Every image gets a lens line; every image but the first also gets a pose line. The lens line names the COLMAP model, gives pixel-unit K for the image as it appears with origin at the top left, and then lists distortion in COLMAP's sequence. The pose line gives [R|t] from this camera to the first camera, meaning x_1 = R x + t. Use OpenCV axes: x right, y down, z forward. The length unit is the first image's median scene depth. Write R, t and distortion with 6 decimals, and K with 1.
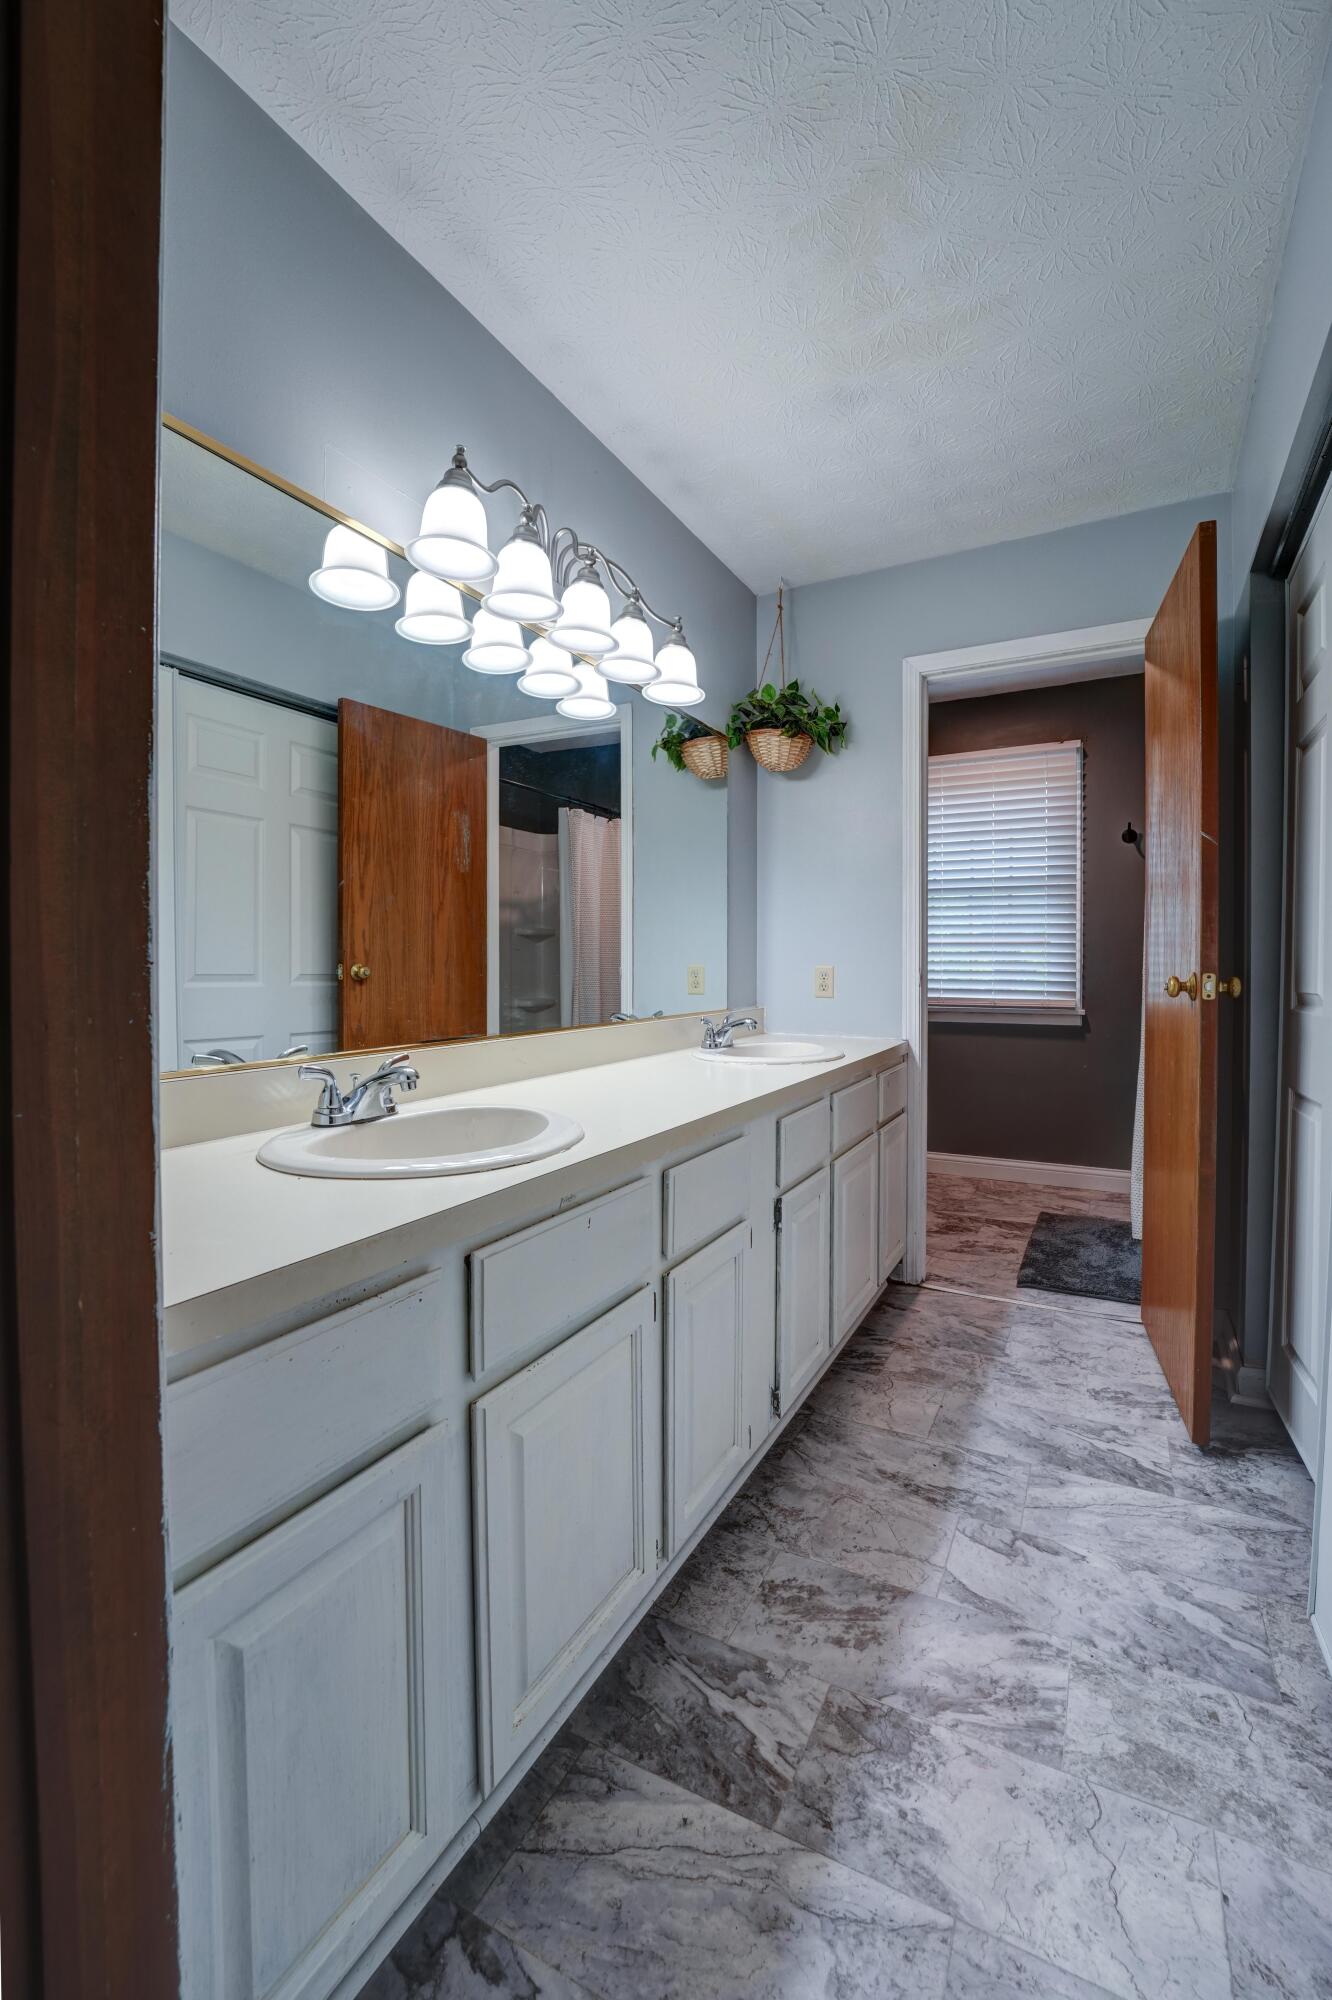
lens RADIAL K [[817.4, 0, 685.0], [0, 817.4, 976.1], [0, 0, 1]] dist [-0.029281, 0.004008]
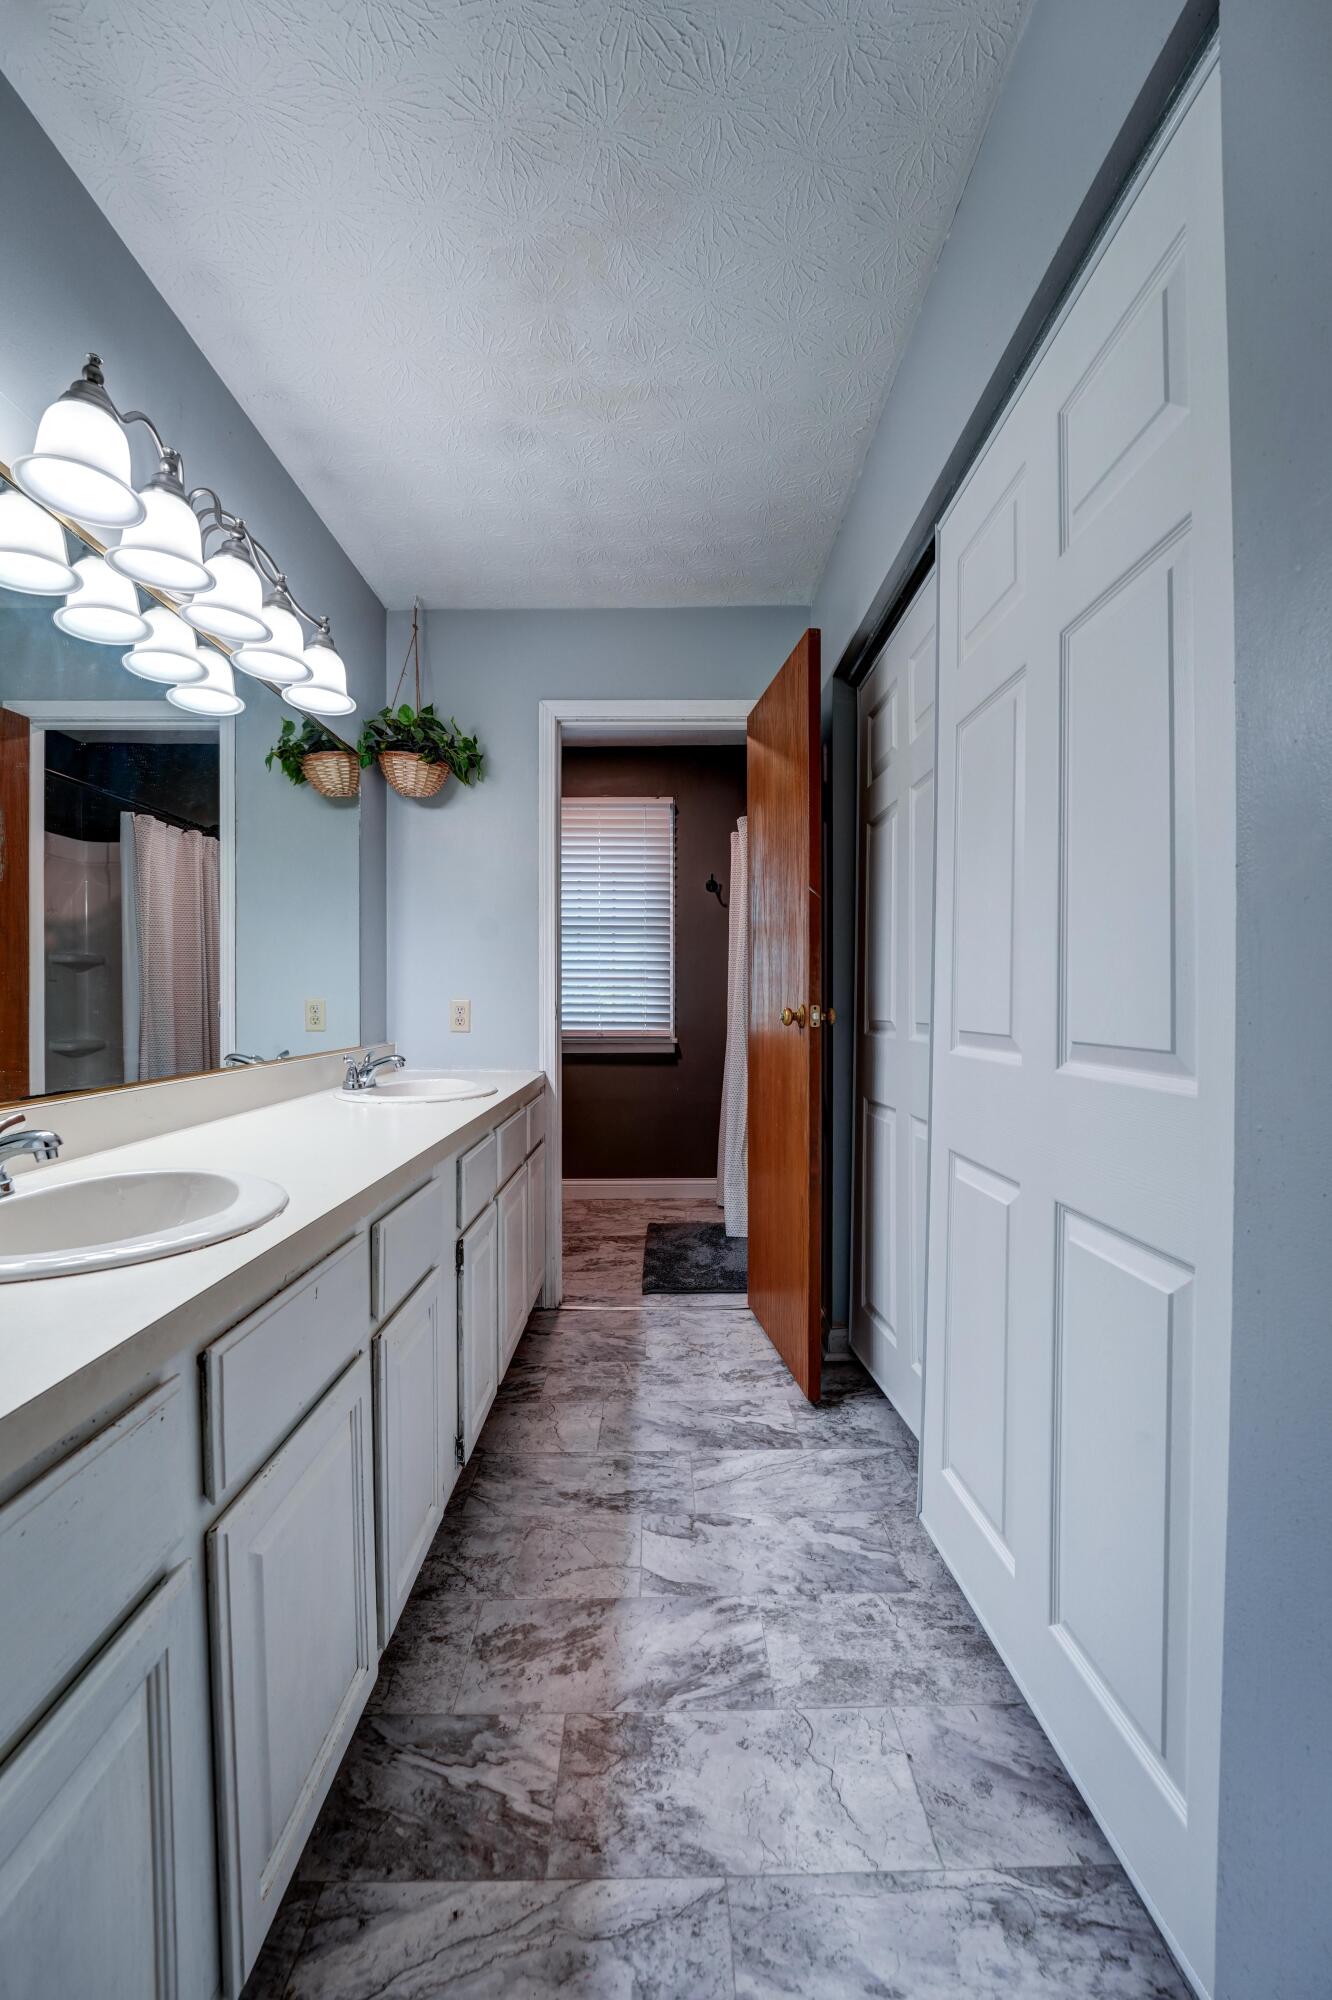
lens RADIAL K [[817.4, 0, 648.5], [0, 817.4, 1006.5], [0, 0, 1]] dist [-0.029281, 0.004008]
pose [[0.889346, -0.005071, 0.457206, -0.121508], [0.006871, 0.999974, -0.002275, -0.000644], [-0.457182, 0.005164, 0.889358, 0.035302]]
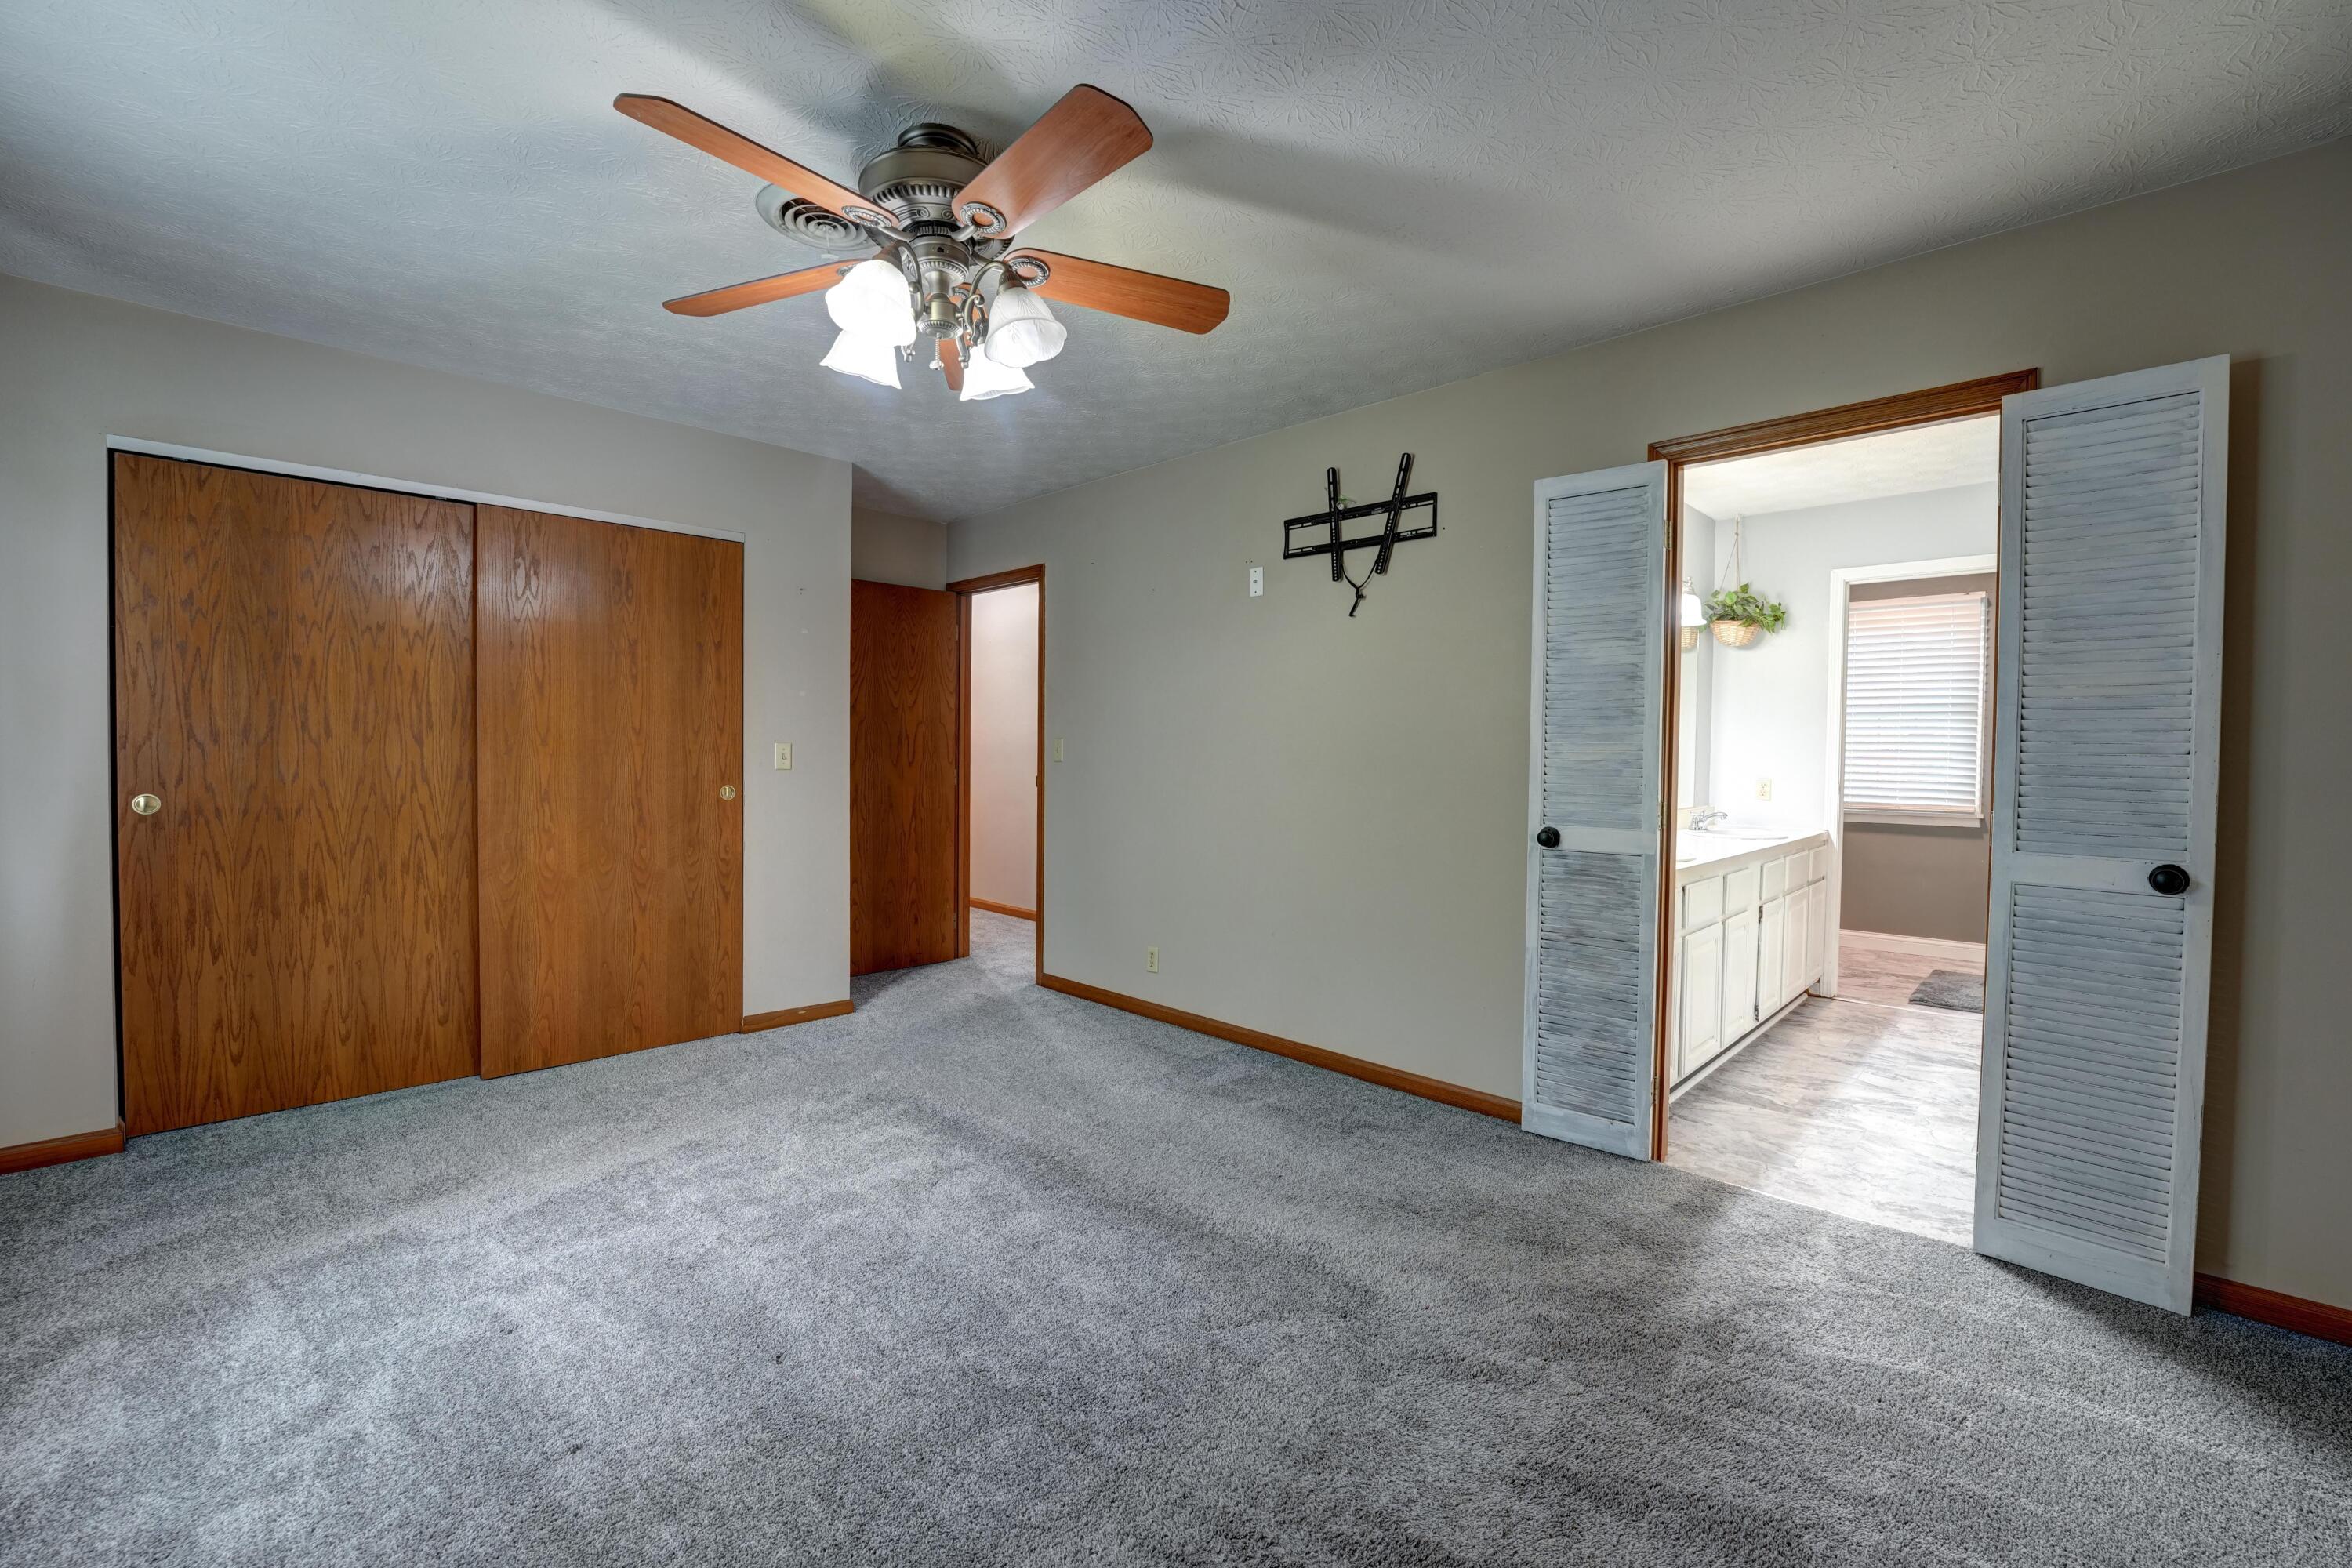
lens RADIAL K [[961.3, 0, 1198.2], [0, 961.3, 780.7], [0, 0, 1]] dist [-0.029281, 0.004008]
pose [[0.960446, 0.018011, -0.277883, -0.516941], [-0.012924, 0.999714, 0.020126, -0.046378], [0.278166, -0.015739, 0.960404, -1.446496]]
